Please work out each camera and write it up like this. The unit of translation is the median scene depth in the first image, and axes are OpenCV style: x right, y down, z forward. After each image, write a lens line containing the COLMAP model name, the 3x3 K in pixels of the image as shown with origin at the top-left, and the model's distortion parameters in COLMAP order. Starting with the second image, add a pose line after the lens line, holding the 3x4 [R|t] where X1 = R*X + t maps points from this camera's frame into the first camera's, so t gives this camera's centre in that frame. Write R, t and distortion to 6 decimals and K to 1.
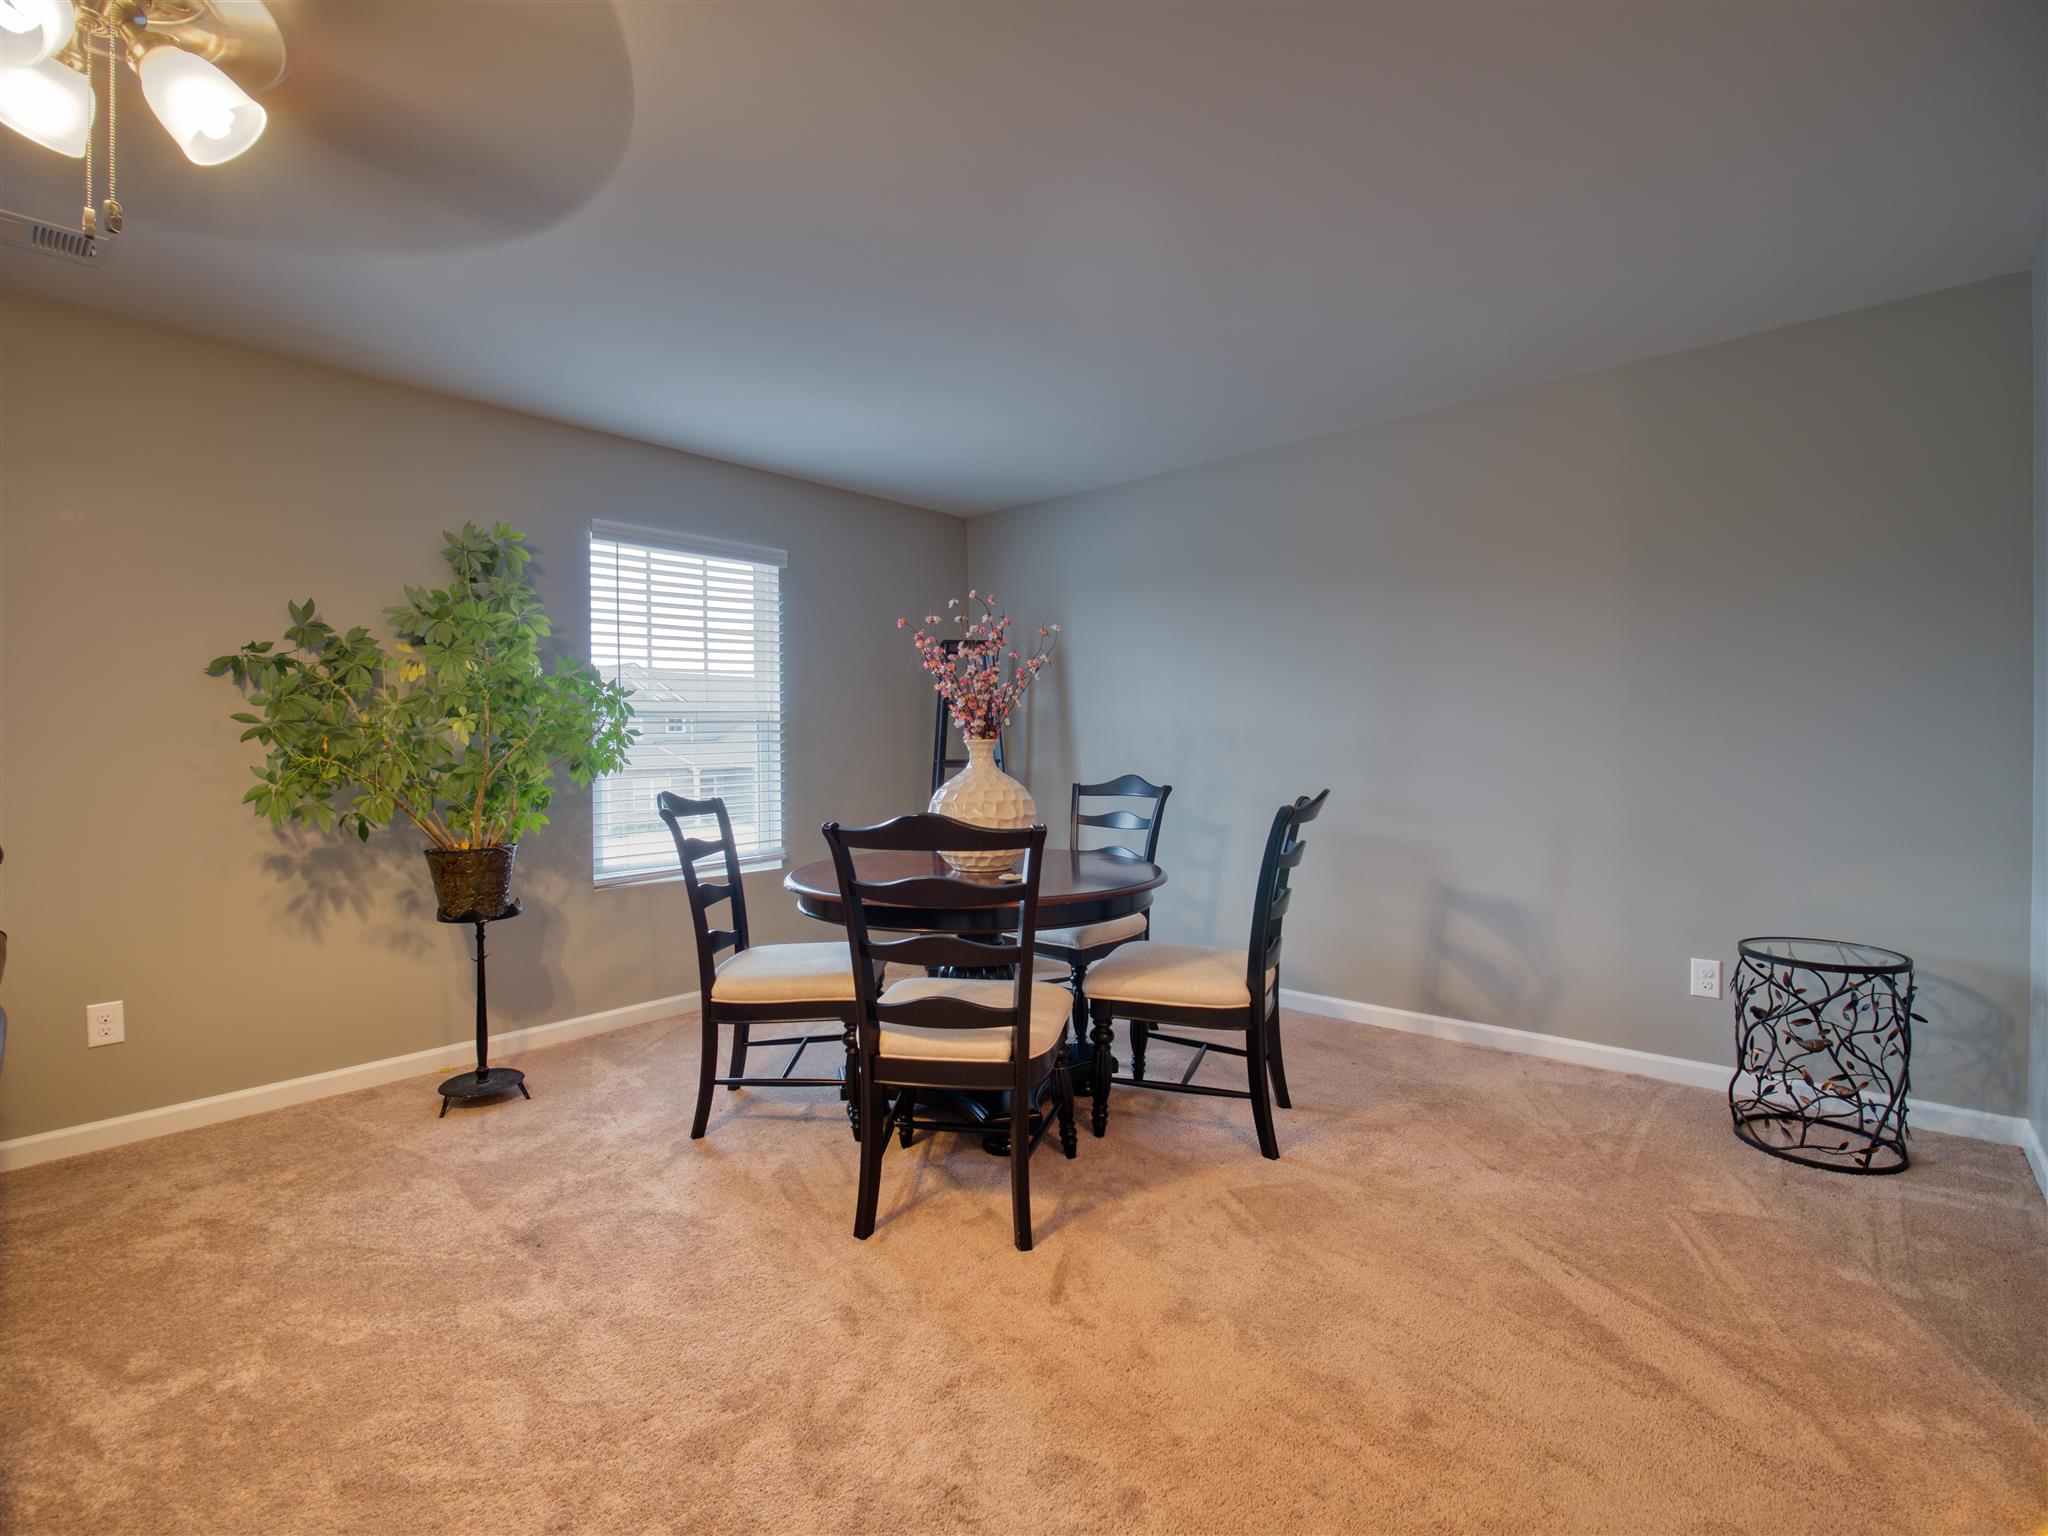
lens RADIAL K [[928.5, 0, 1013.7], [0, 928.5, 757.8], [0, 0, 1]] dist [-0.014777, -0.003674]
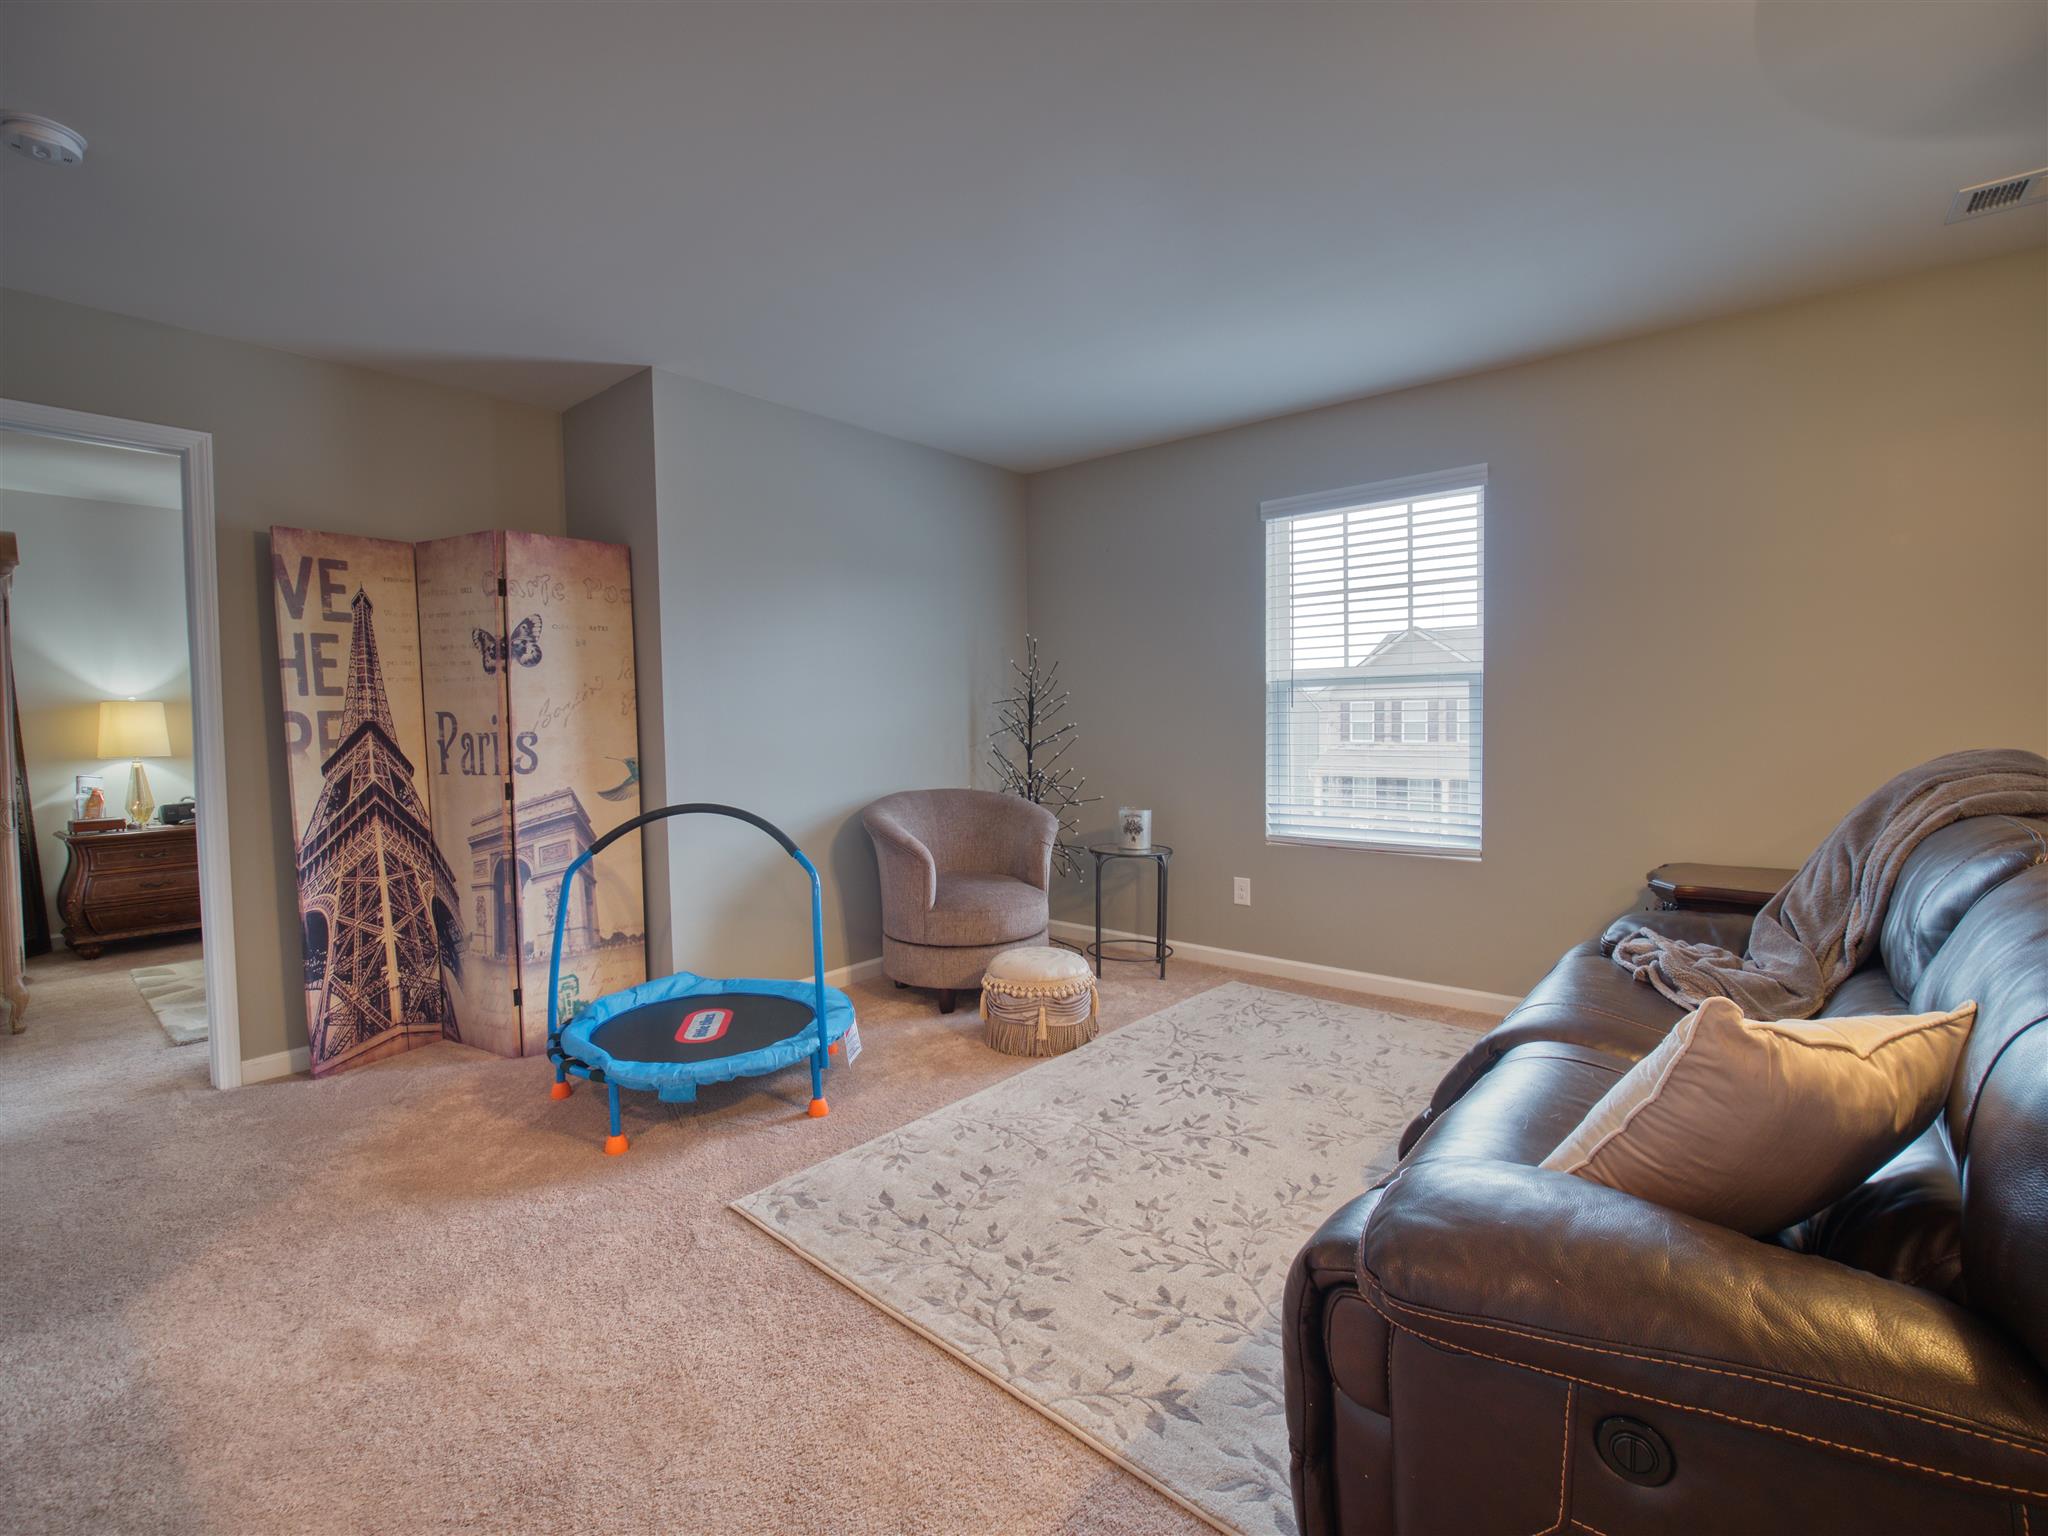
lens RADIAL K [[928.5, 0, 1013.7], [0, 928.5, 757.8], [0, 0, 1]] dist [-0.014777, -0.003674]
pose [[0.034317, 0.050989, -0.998109, 0.894799], [-0.000046, 0.998698, 0.051017, -0.023827], [0.999411, -0.001704, 0.034274, 0.923636]]
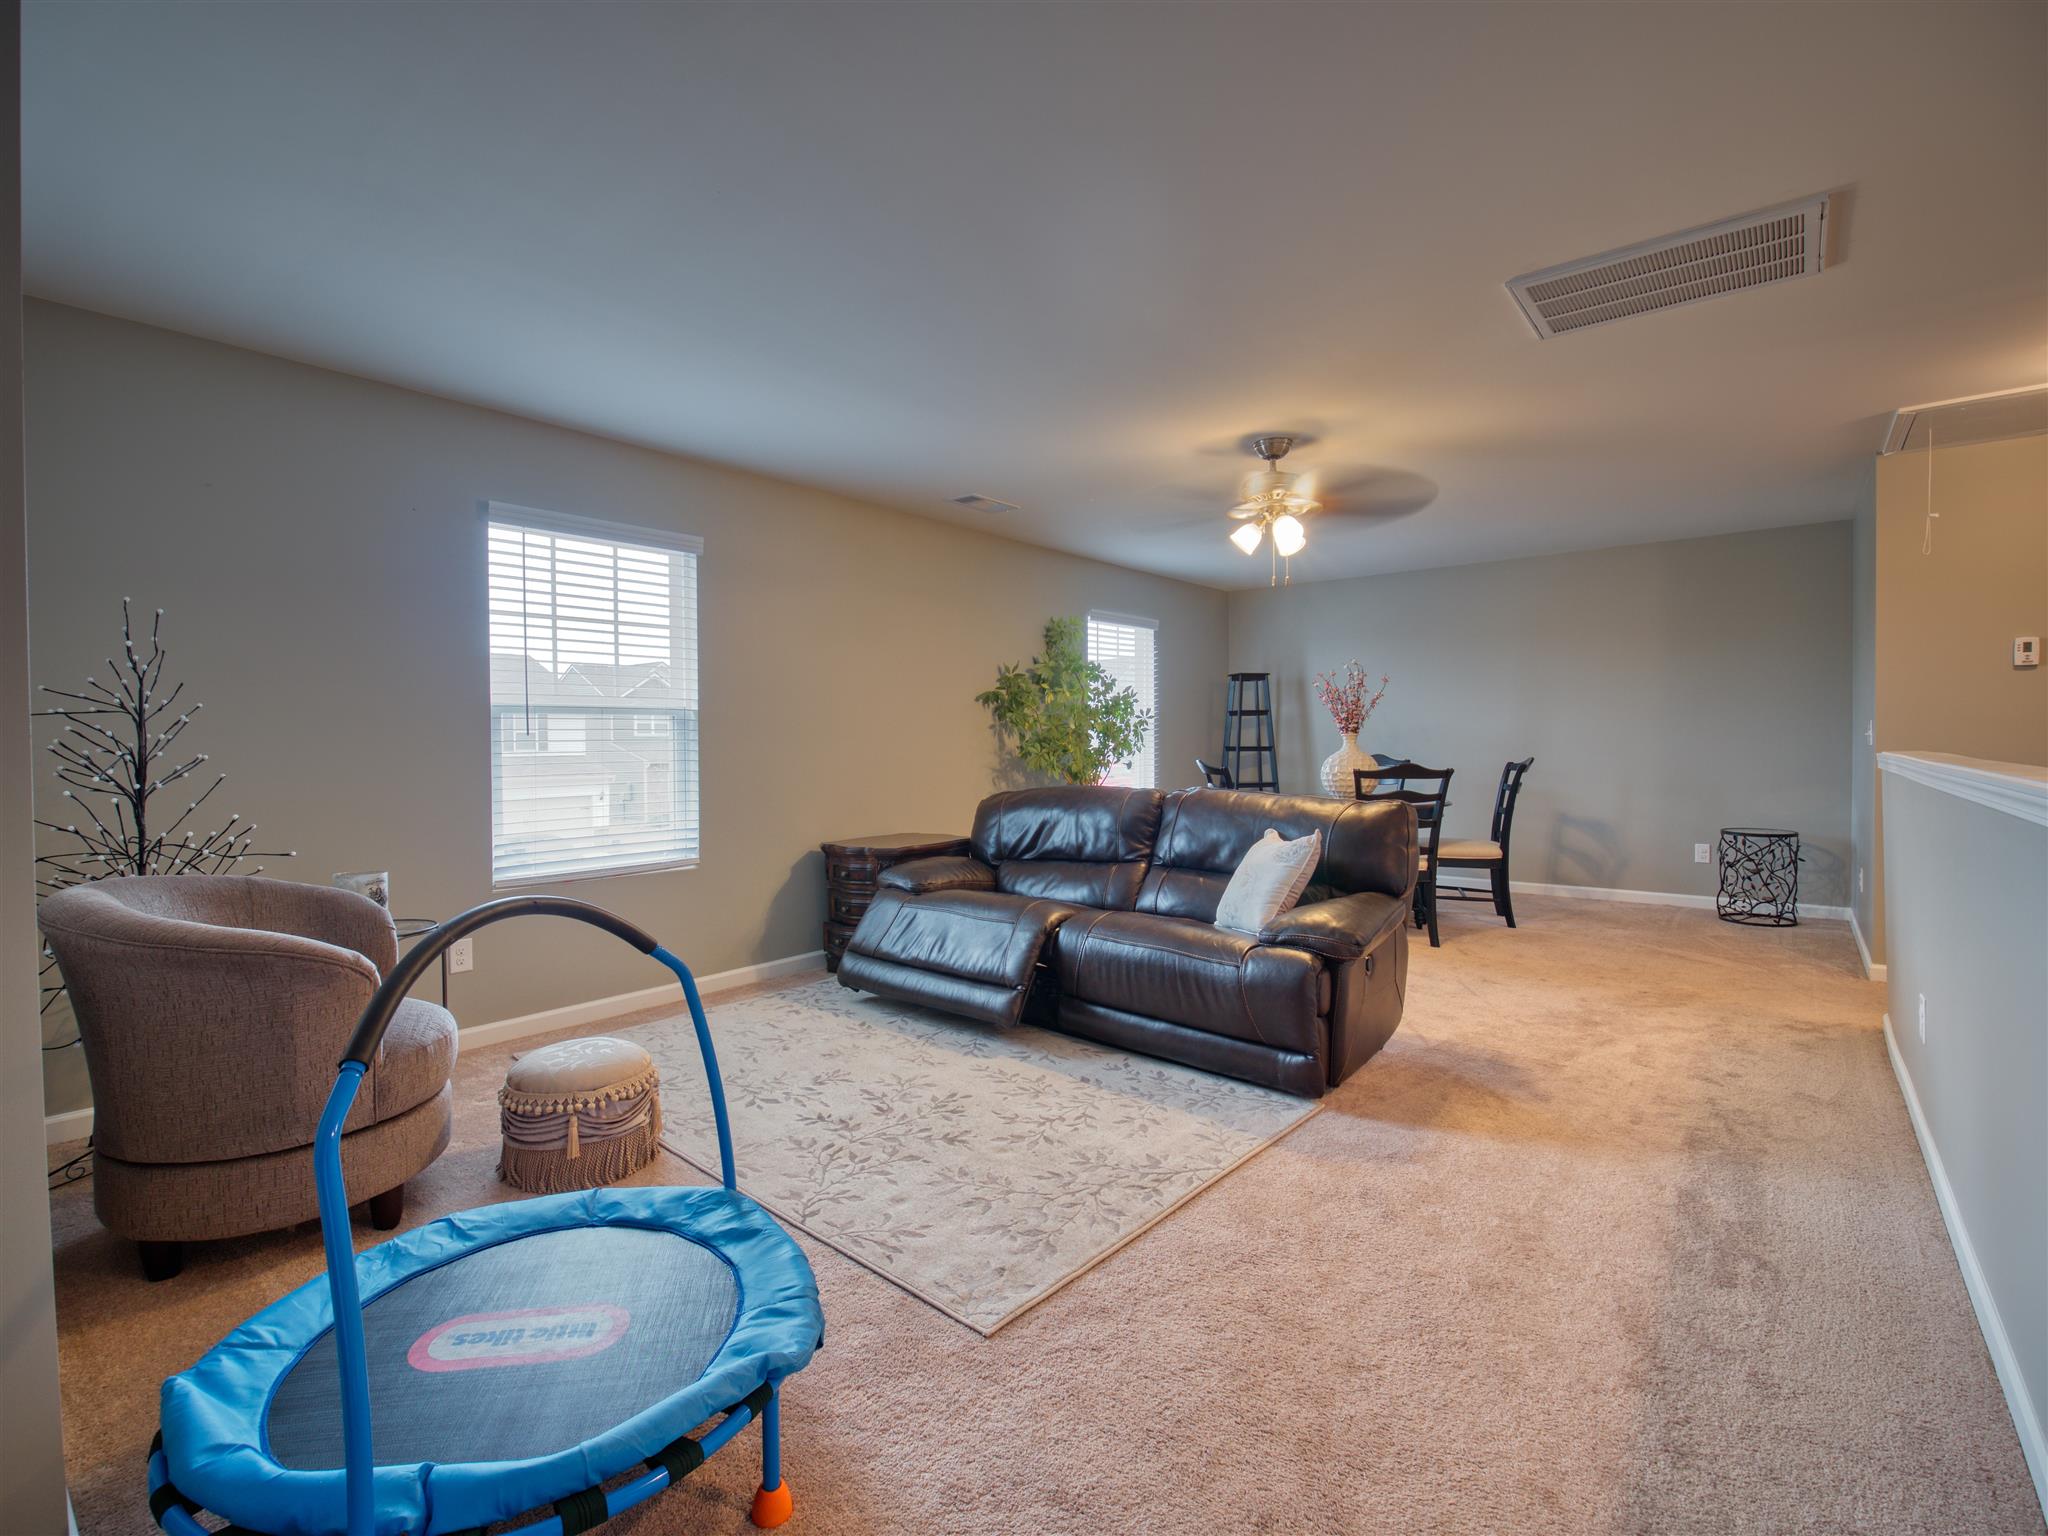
lens RADIAL K [[928.5, 0, 1013.7], [0, 928.5, 757.8], [0, 0, 1]] dist [-0.014777, -0.003674]
pose [[0.999138, 0.001425, 0.041488, -0.873741], [-0.001461, 0.999999, 0.000836, 0.032563], [-0.041487, -0.000896, 0.999139, -0.989582]]
